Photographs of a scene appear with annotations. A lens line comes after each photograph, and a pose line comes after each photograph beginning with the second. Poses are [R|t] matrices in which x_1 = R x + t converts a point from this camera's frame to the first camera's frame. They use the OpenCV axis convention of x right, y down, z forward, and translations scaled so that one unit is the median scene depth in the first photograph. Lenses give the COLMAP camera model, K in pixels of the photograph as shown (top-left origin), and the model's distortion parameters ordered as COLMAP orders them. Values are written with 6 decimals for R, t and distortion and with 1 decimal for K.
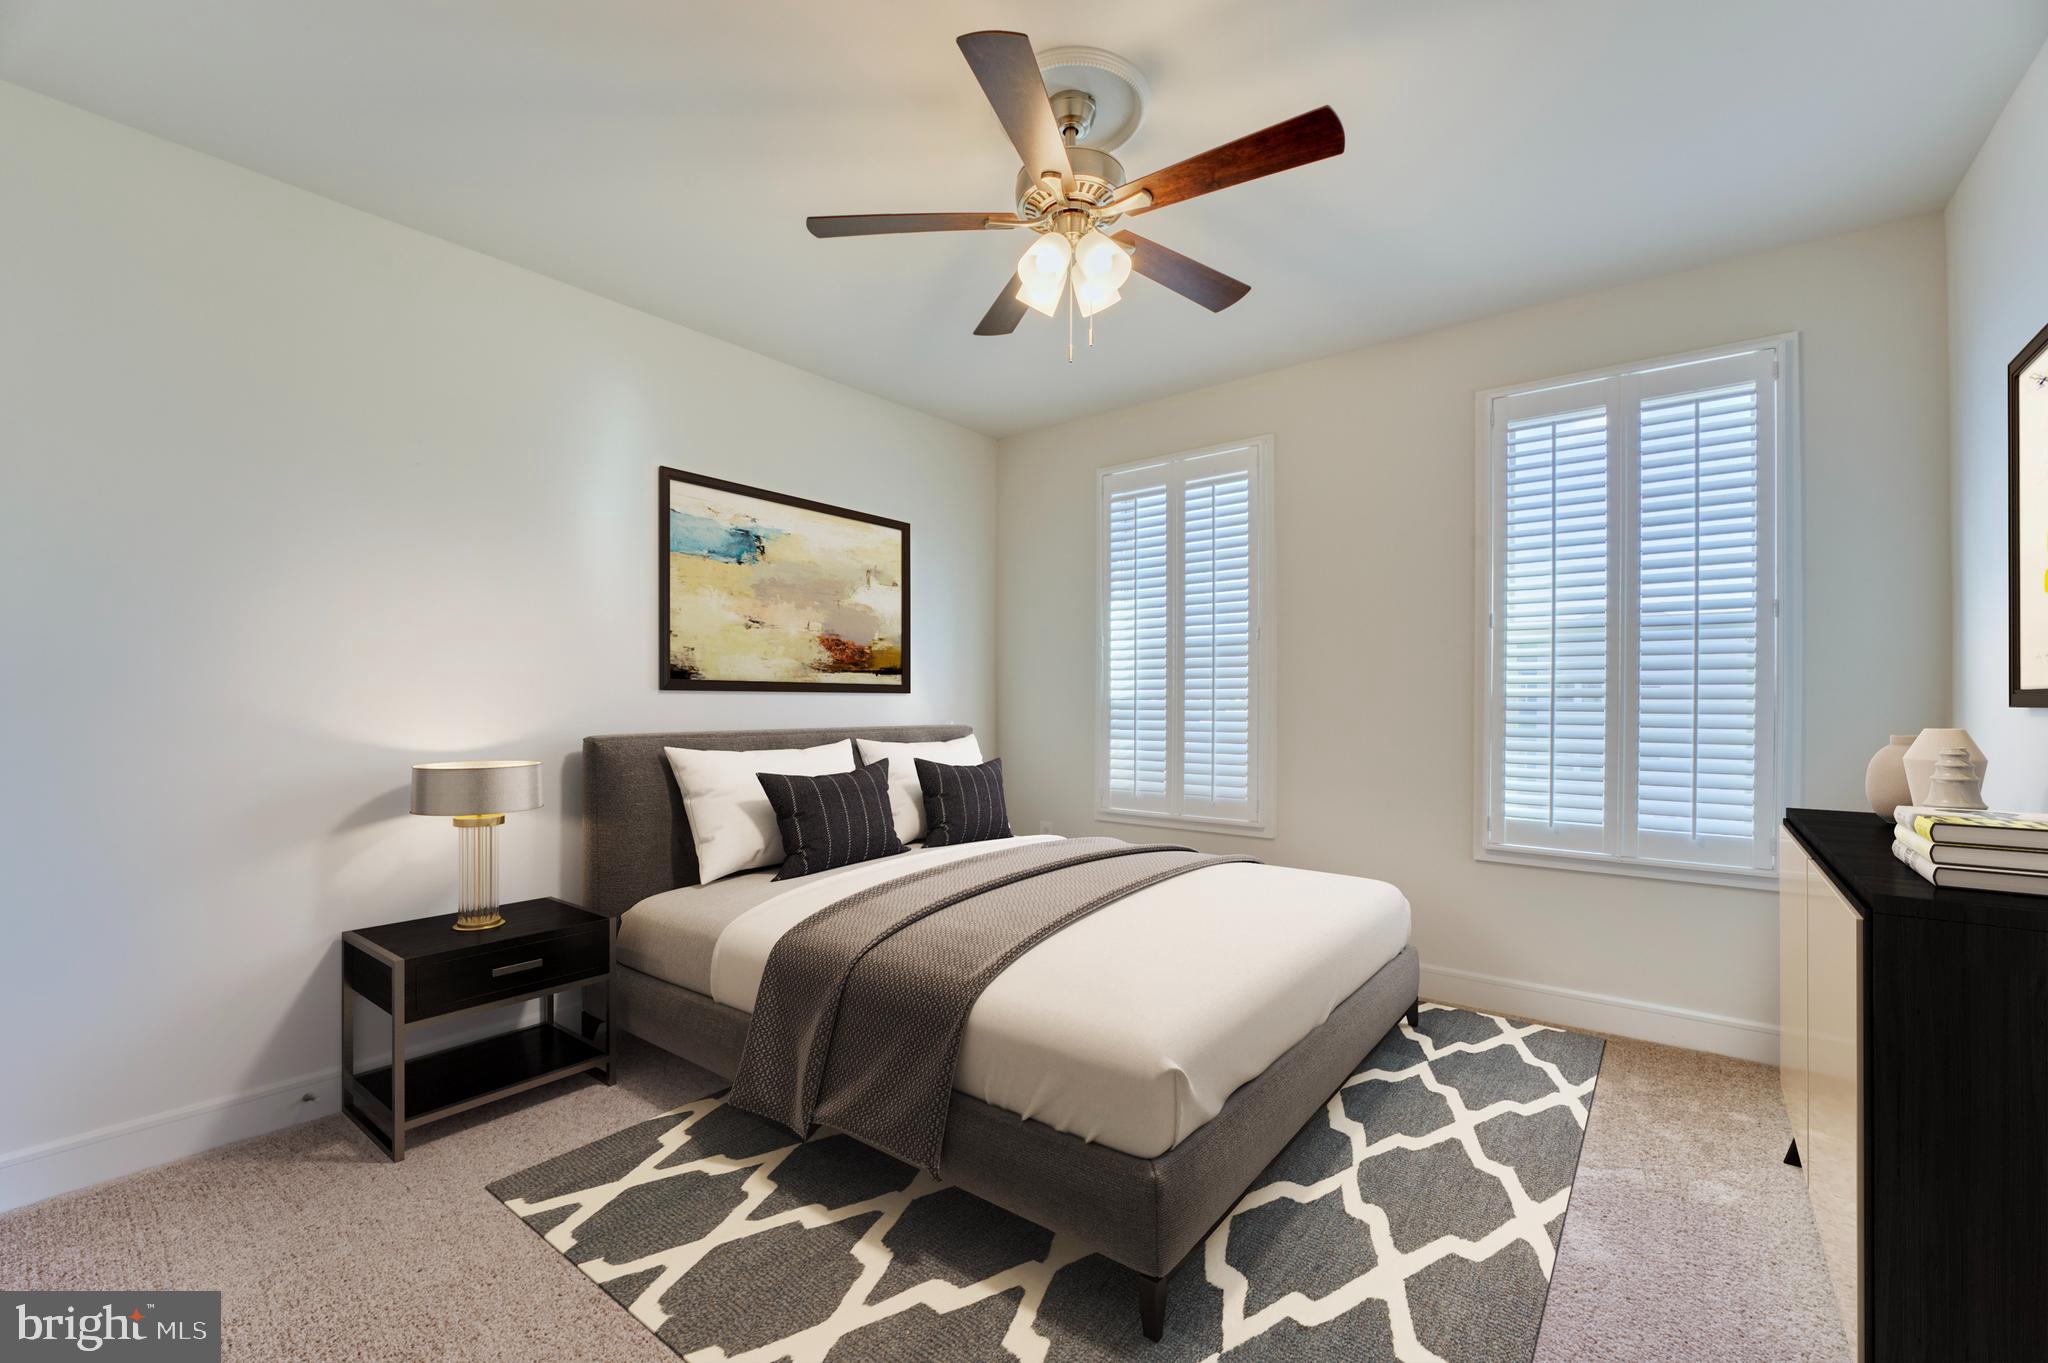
lens RADIAL K [[826.8, 0, 1035.6], [0, 826.8, 699.3], [0, 0, 1]] dist [-0.008763, 0.000801]
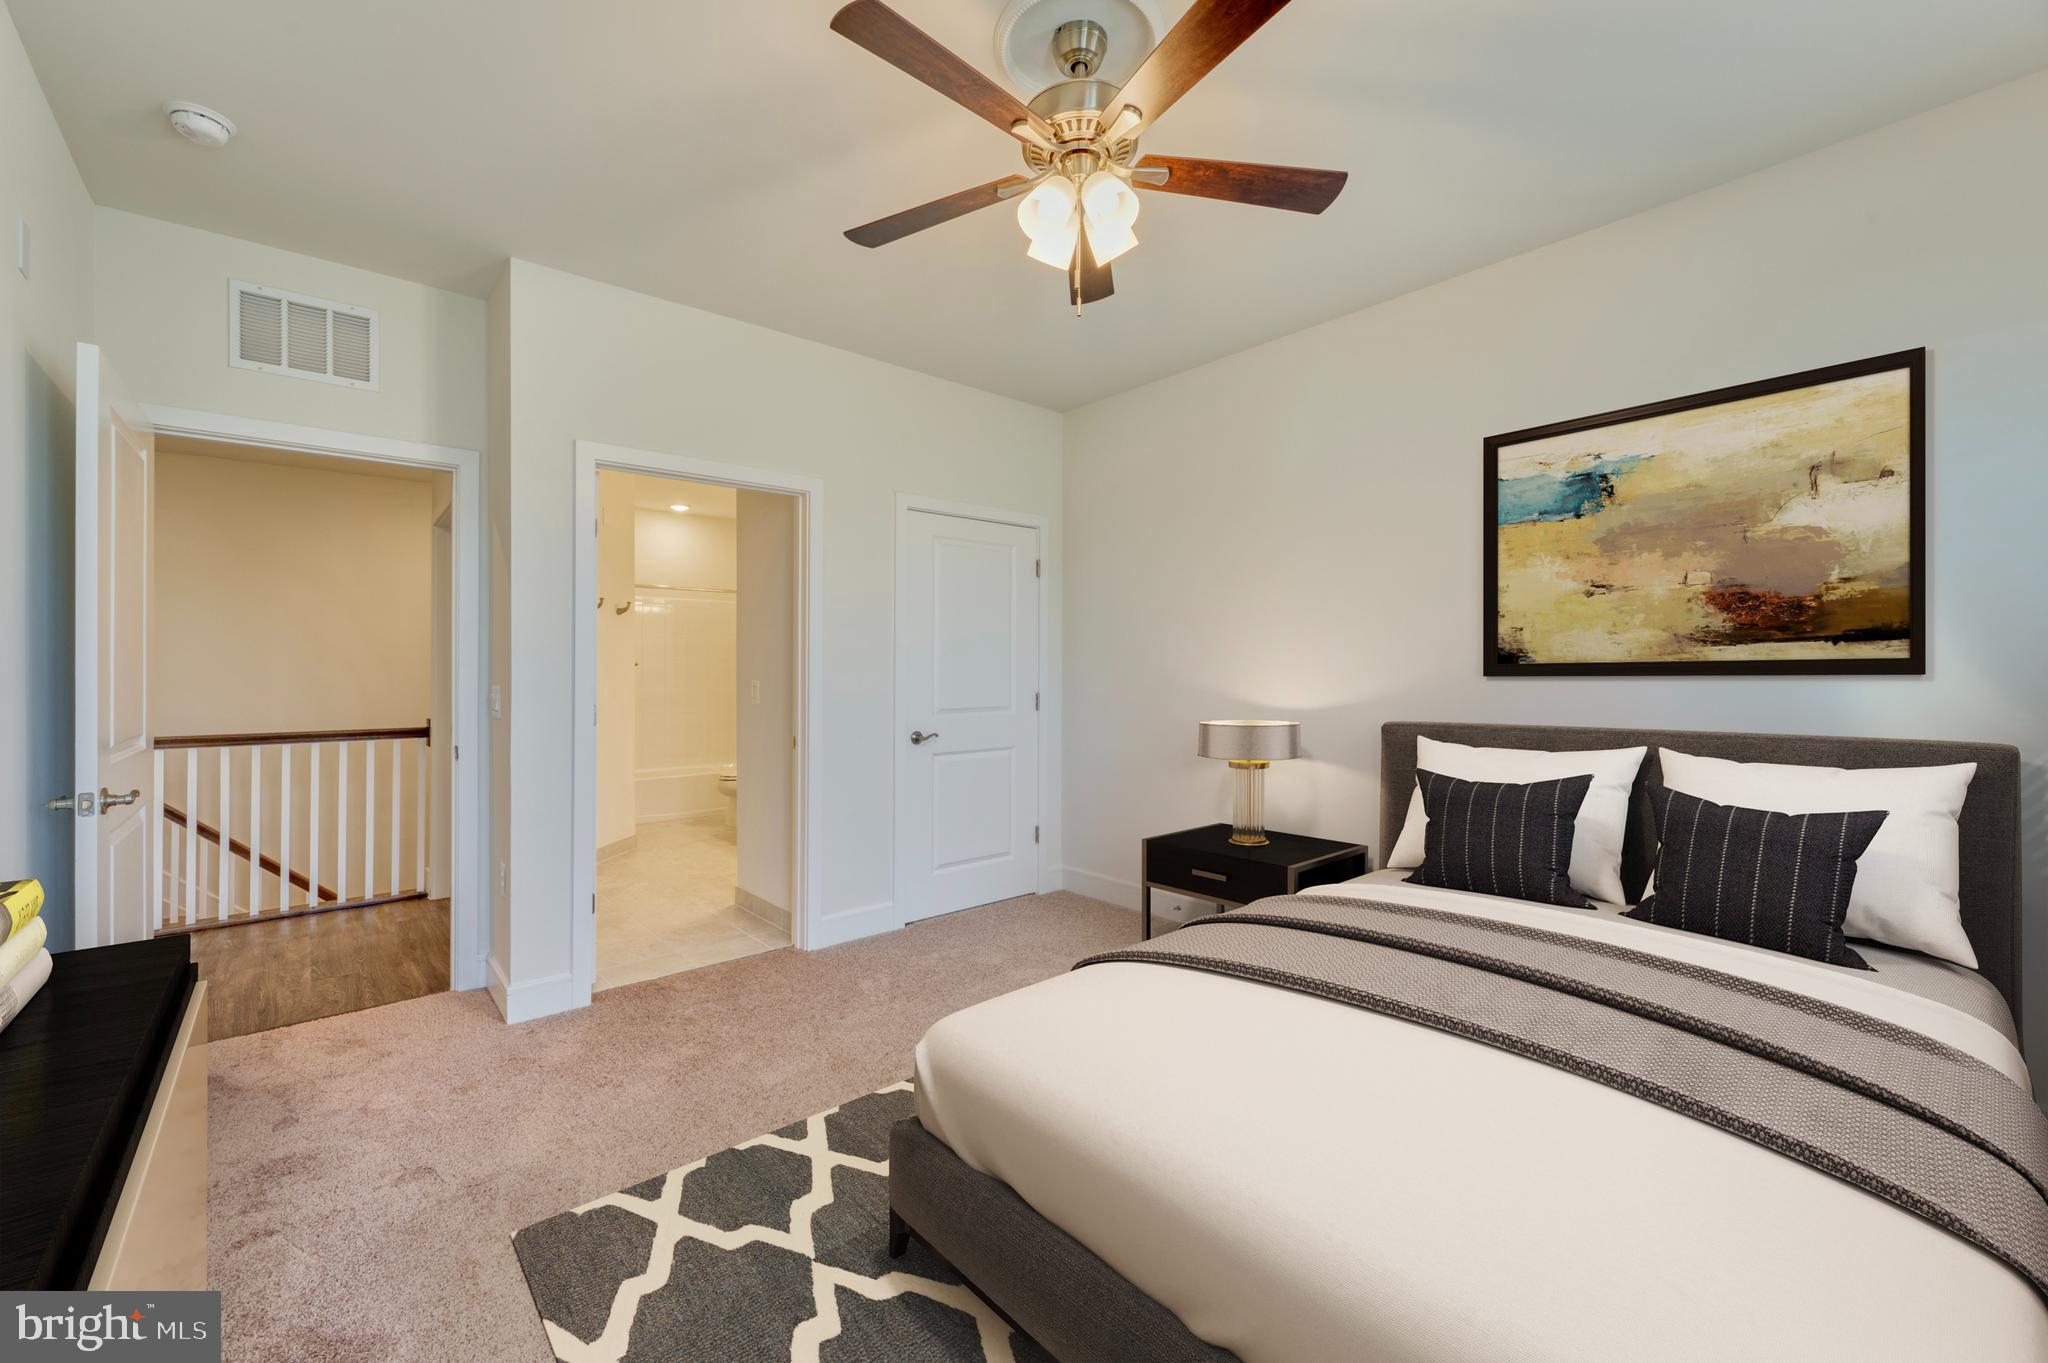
lens RADIAL K [[826.8, 0, 1030.8], [0, 826.8, 688.2], [0, 0, 1]] dist [-0.008763, 0.000801]
pose [[-0.197547, 0.003652, -0.980287, 0.526686], [0.003400, 0.999990, 0.003040, -0.001921], [0.980288, -0.002733, -0.197557, 0.624820]]
